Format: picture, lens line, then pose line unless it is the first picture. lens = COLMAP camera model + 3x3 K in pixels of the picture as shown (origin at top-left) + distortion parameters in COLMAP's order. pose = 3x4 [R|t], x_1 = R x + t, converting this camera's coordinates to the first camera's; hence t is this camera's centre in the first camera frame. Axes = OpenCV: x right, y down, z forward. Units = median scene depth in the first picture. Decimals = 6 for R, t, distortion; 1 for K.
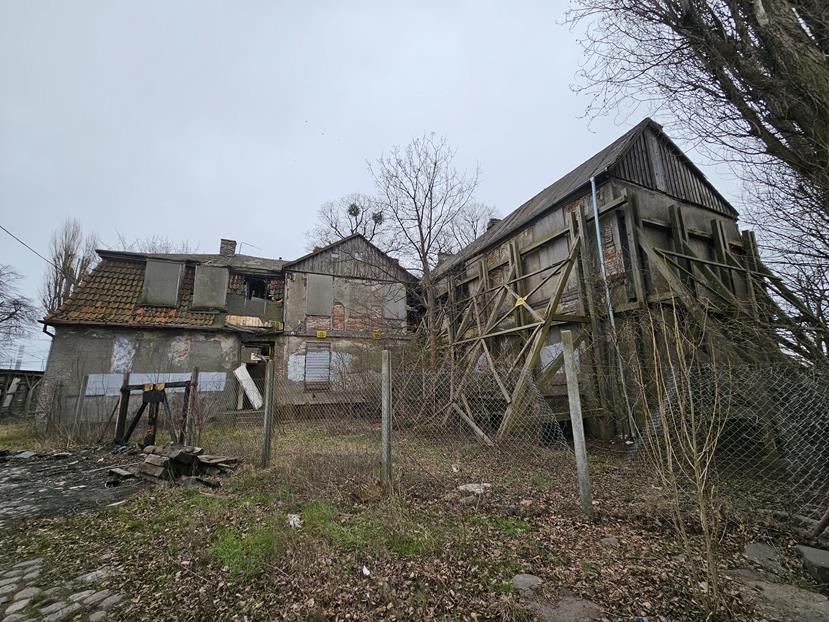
lens RADIAL K [[333.9, 0, 414.8], [0, 333.9, 313.4], [0, 0, 1]] dist [-0.001508, -0.000064]
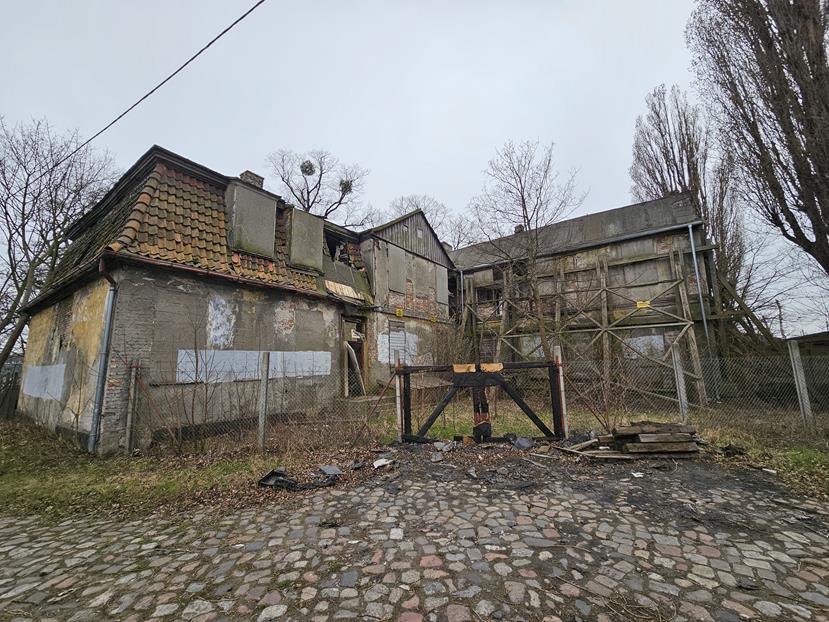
lens RADIAL K [[333.9, 0, 413.9], [0, 333.9, 311.3], [0, 0, 1]] dist [-0.001508, -0.000064]
pose [[0.861894, 0.085947, 0.499751, -0.795292], [-0.104613, 0.994469, 0.009393, 0.051697], [-0.496180, -0.060377, 0.866118, 0.212637]]
